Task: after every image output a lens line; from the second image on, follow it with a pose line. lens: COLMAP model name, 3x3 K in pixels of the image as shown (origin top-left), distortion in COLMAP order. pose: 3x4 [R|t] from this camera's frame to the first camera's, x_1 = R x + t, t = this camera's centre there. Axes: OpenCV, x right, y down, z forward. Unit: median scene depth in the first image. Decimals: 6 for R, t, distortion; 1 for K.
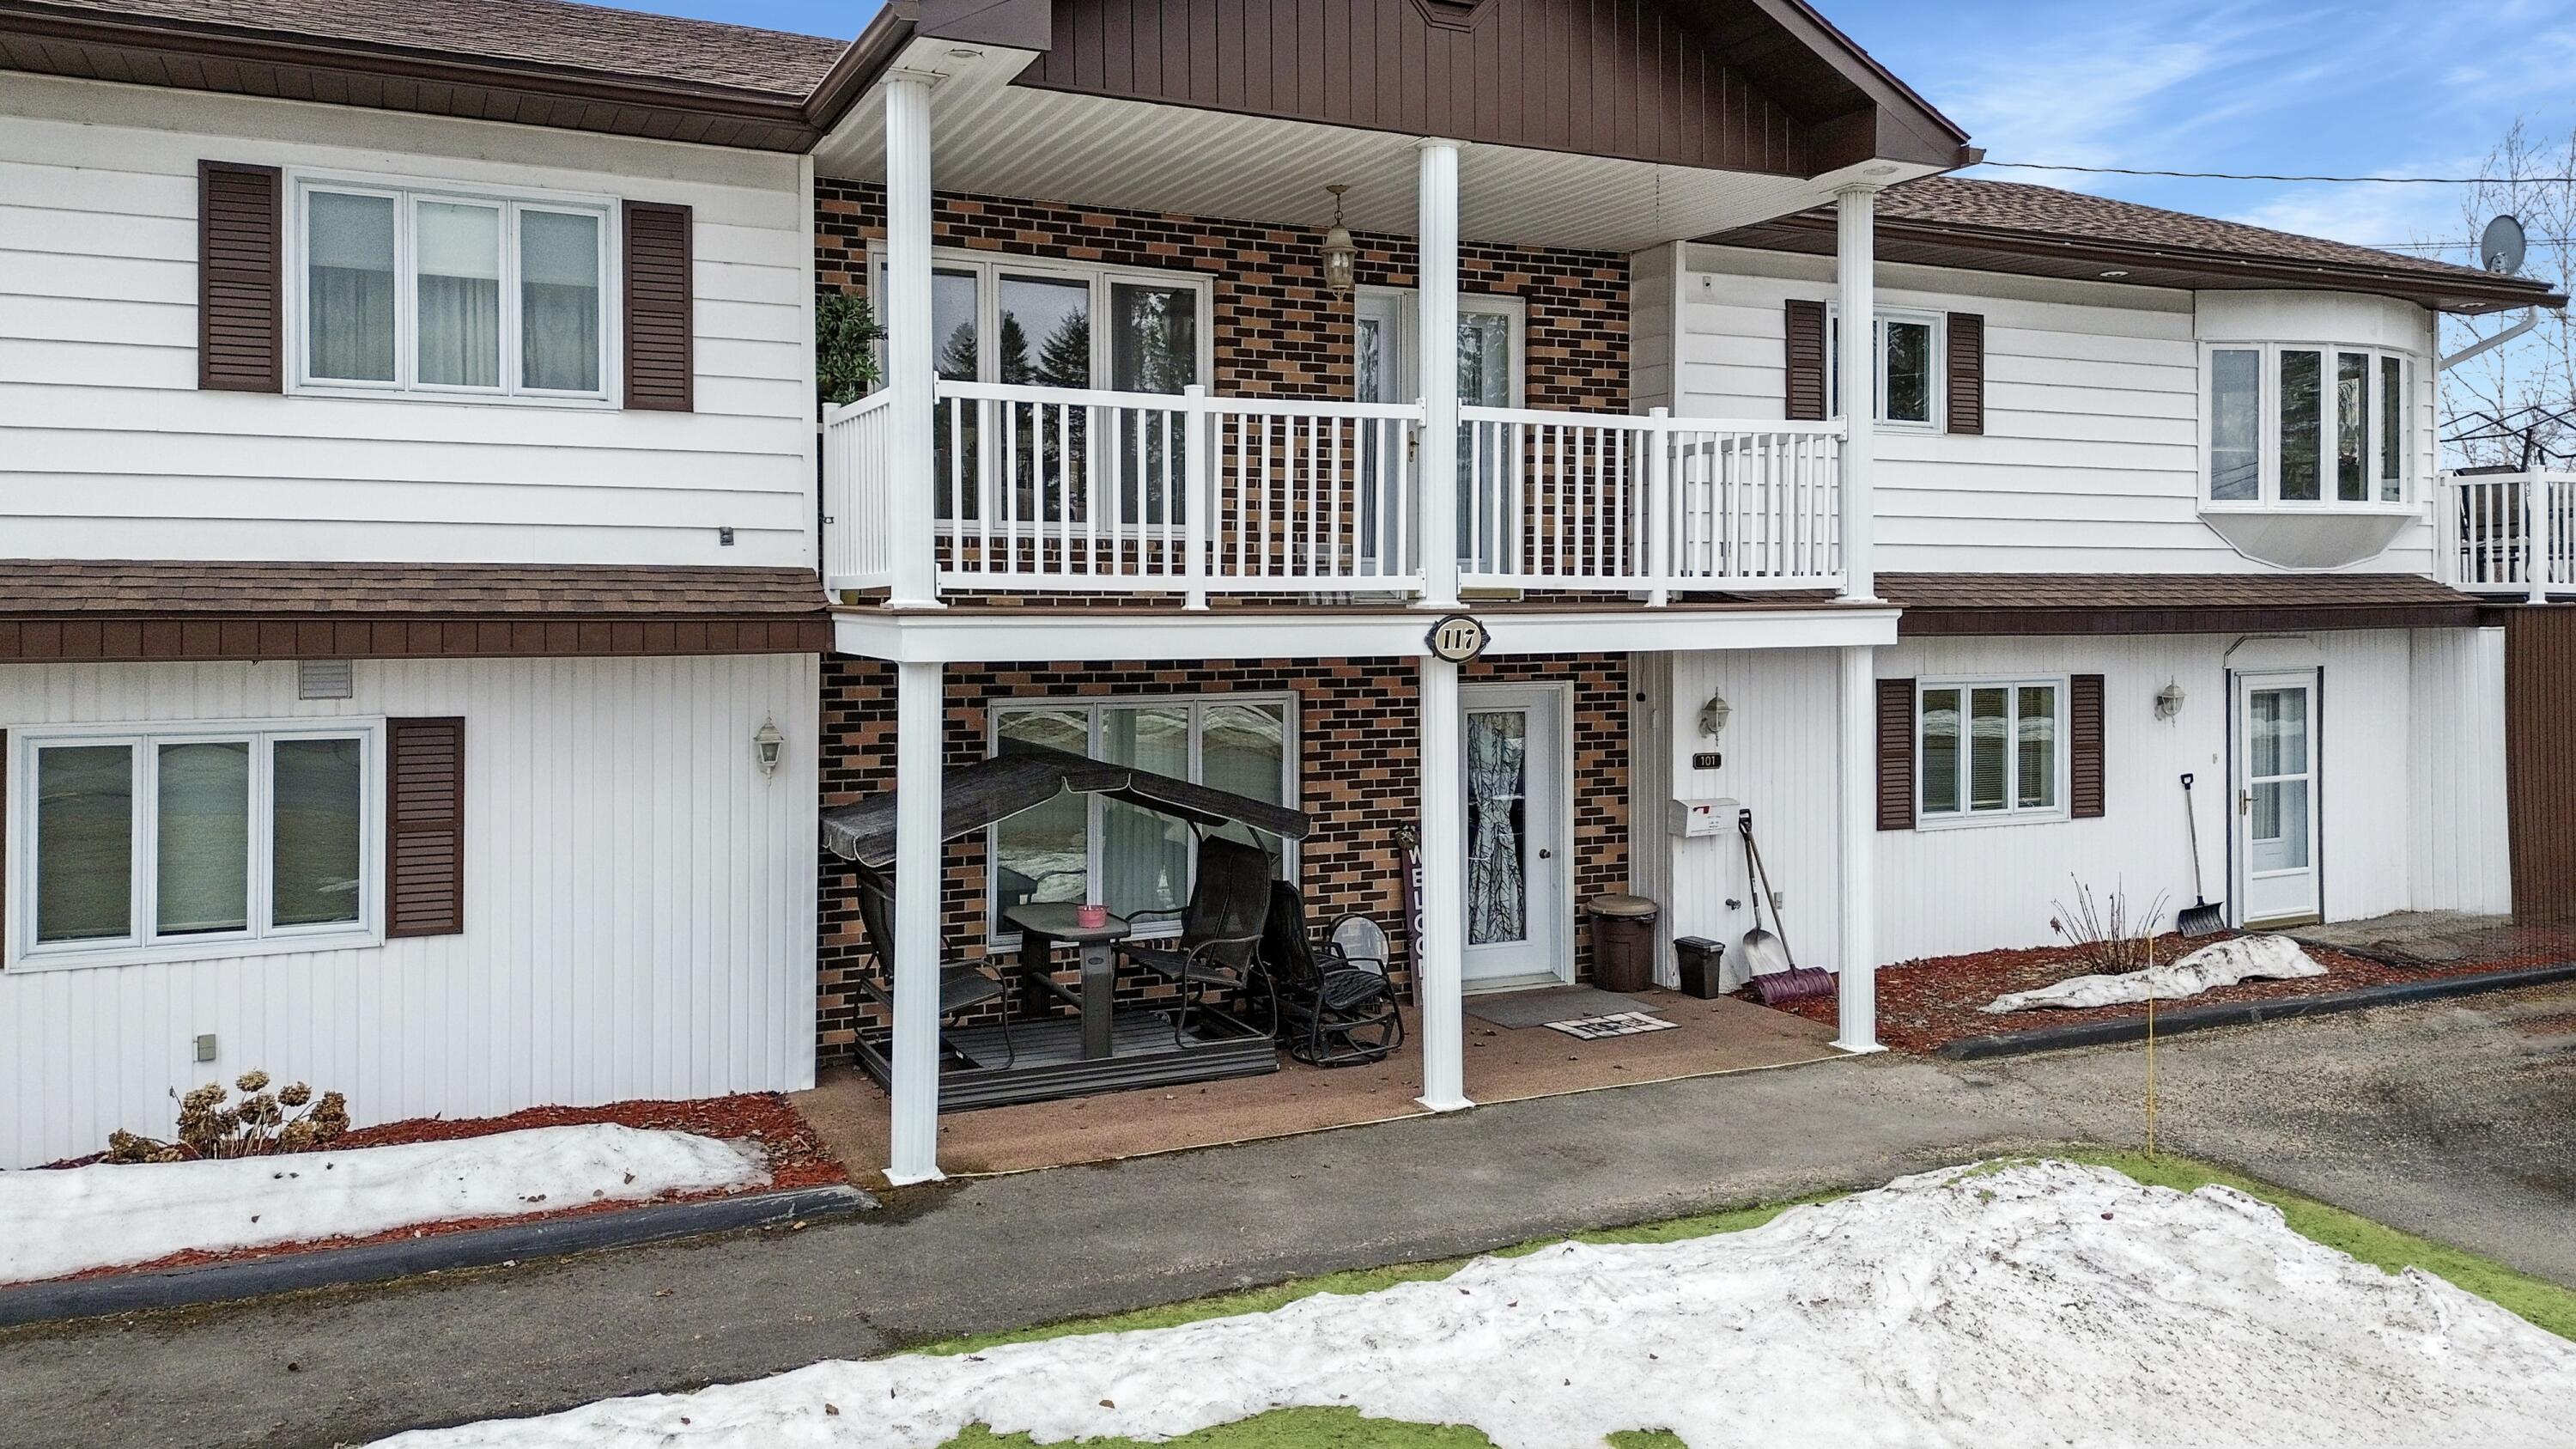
lens RADIAL K [[1813.4, 0, 1263.0], [0, 1813.4, 608.7], [0, 0, 1]] dist [0.060686, -0.039055]
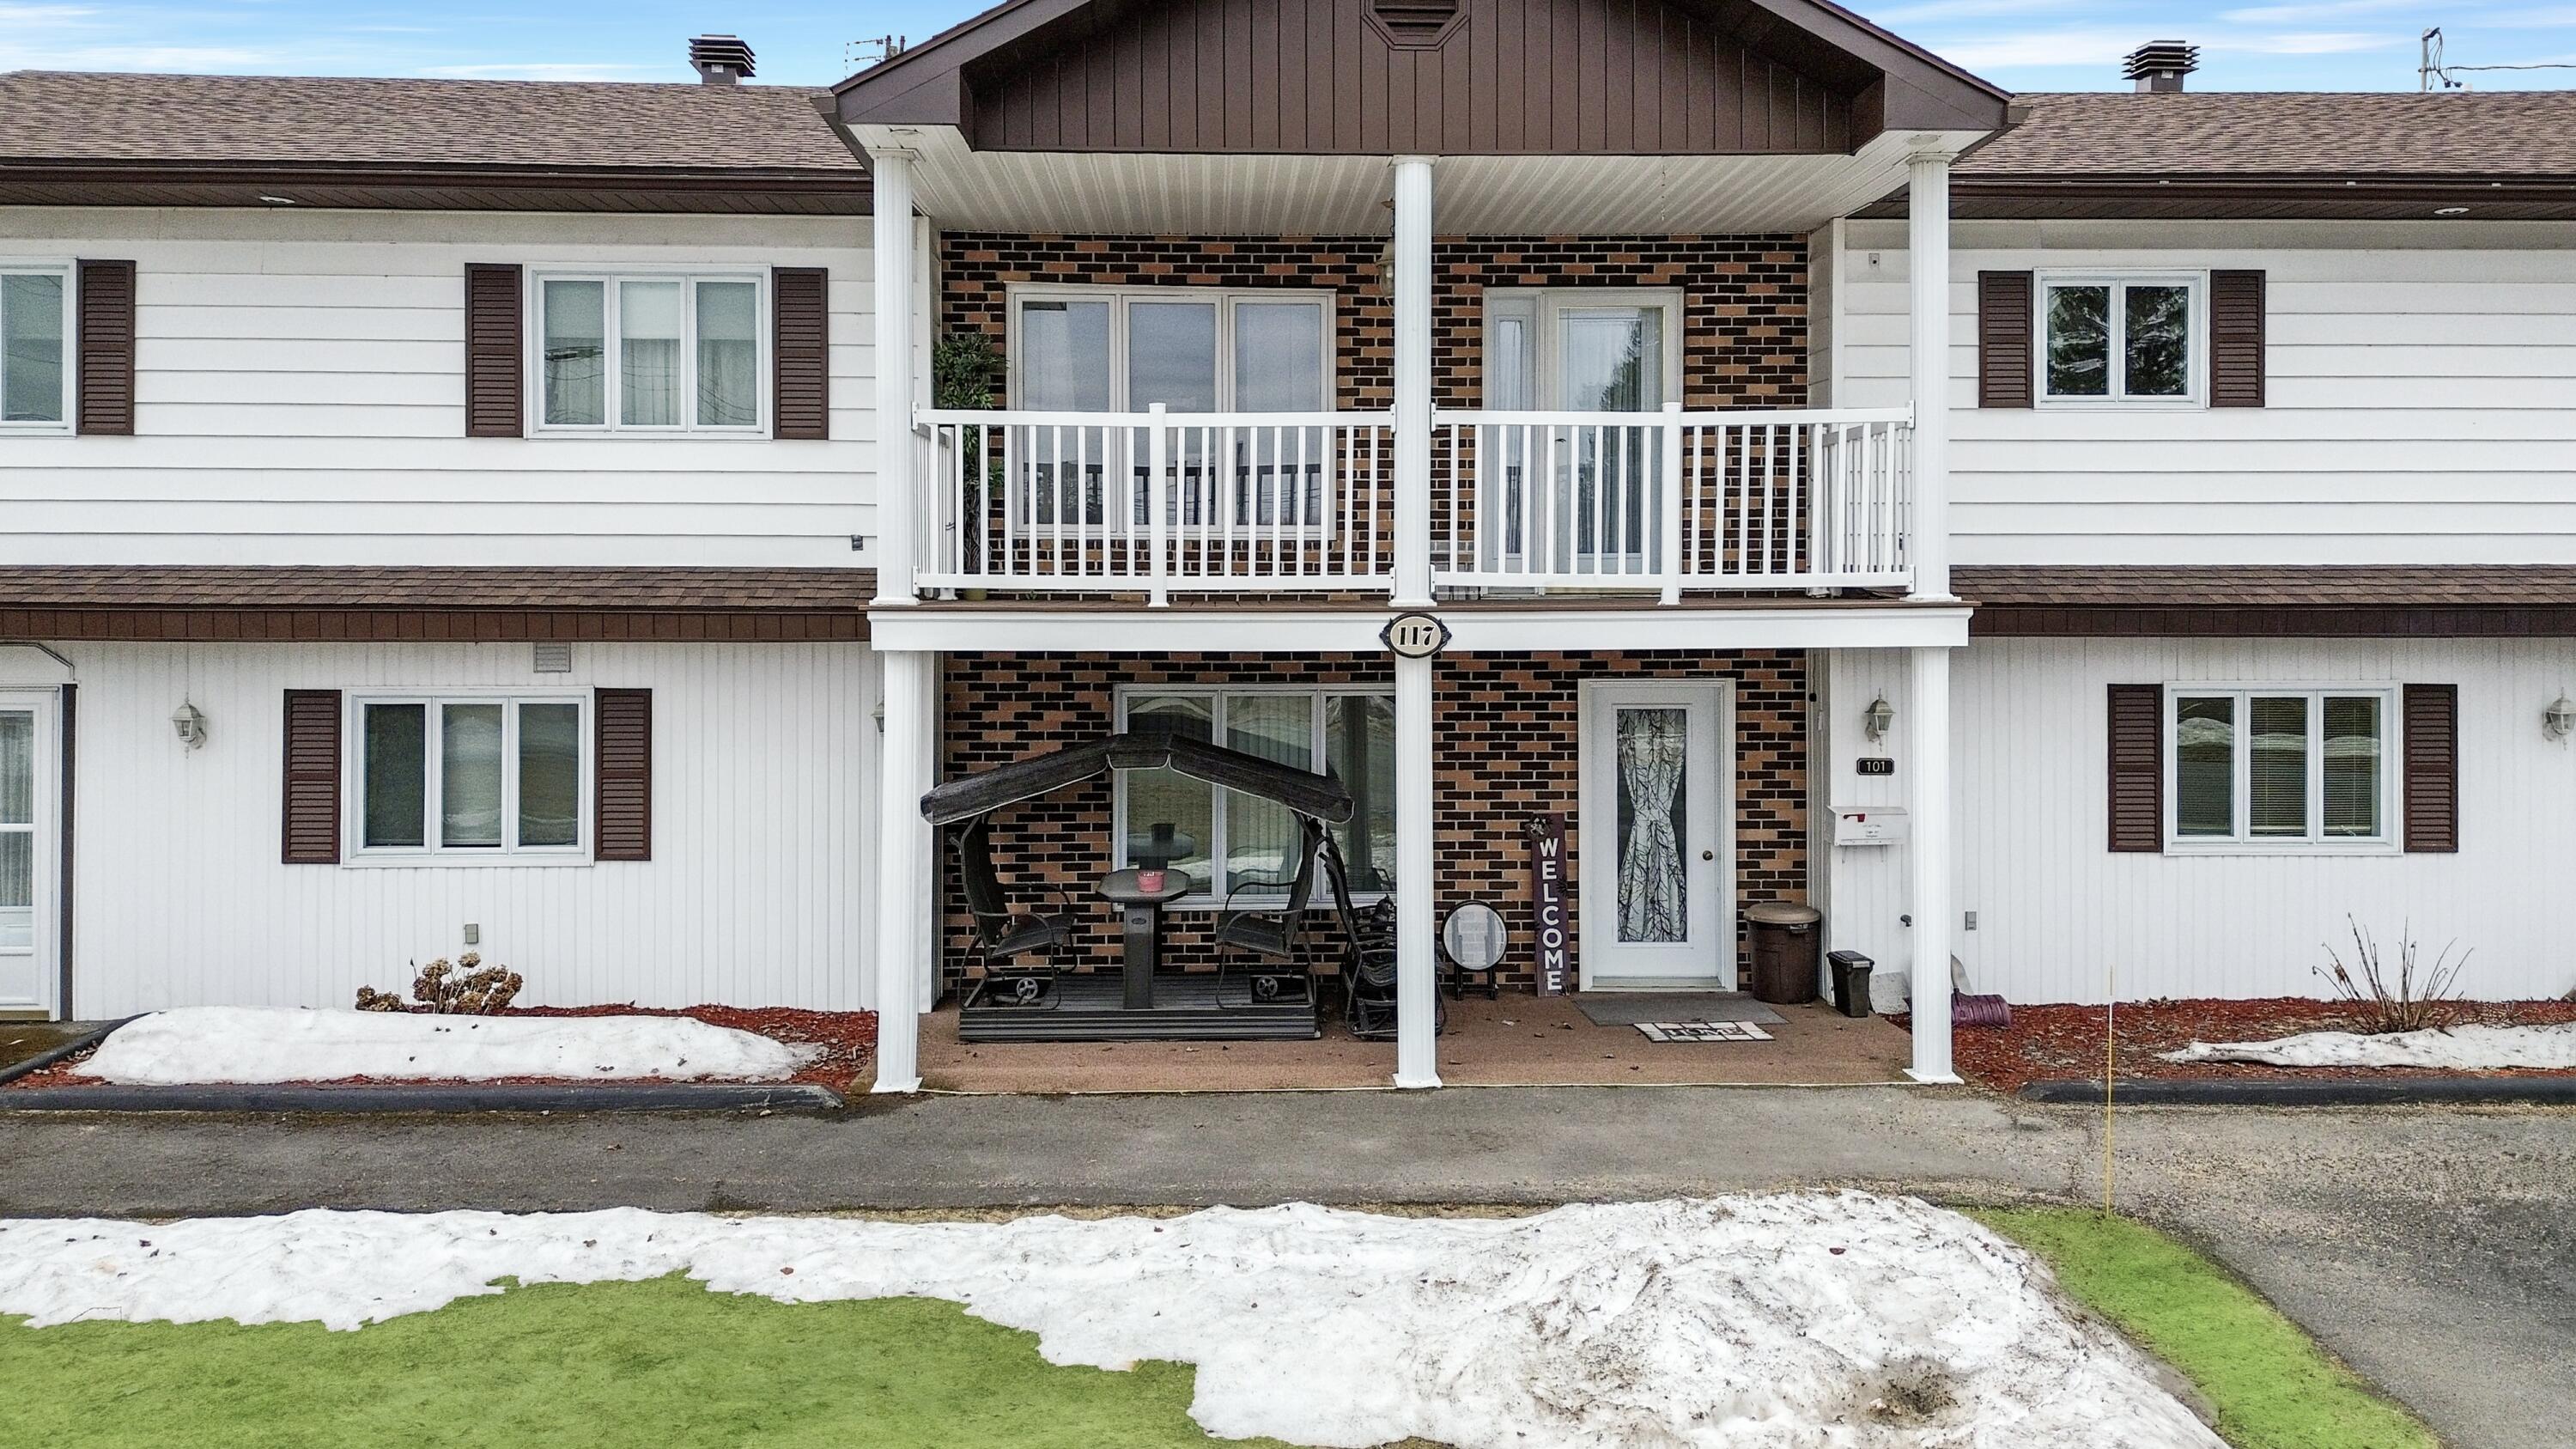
lens RADIAL K [[1813.4, 0, 1284.4], [0, 1813.4, 592.6], [0, 0, 1]] dist [0.060686, -0.039055]
pose [[0.921434, 0.001530, -0.388532, 0.432660], [-0.002251, 0.999996, -0.001401, -0.005867], [0.388529, 0.002165, 0.921434, 0.012140]]
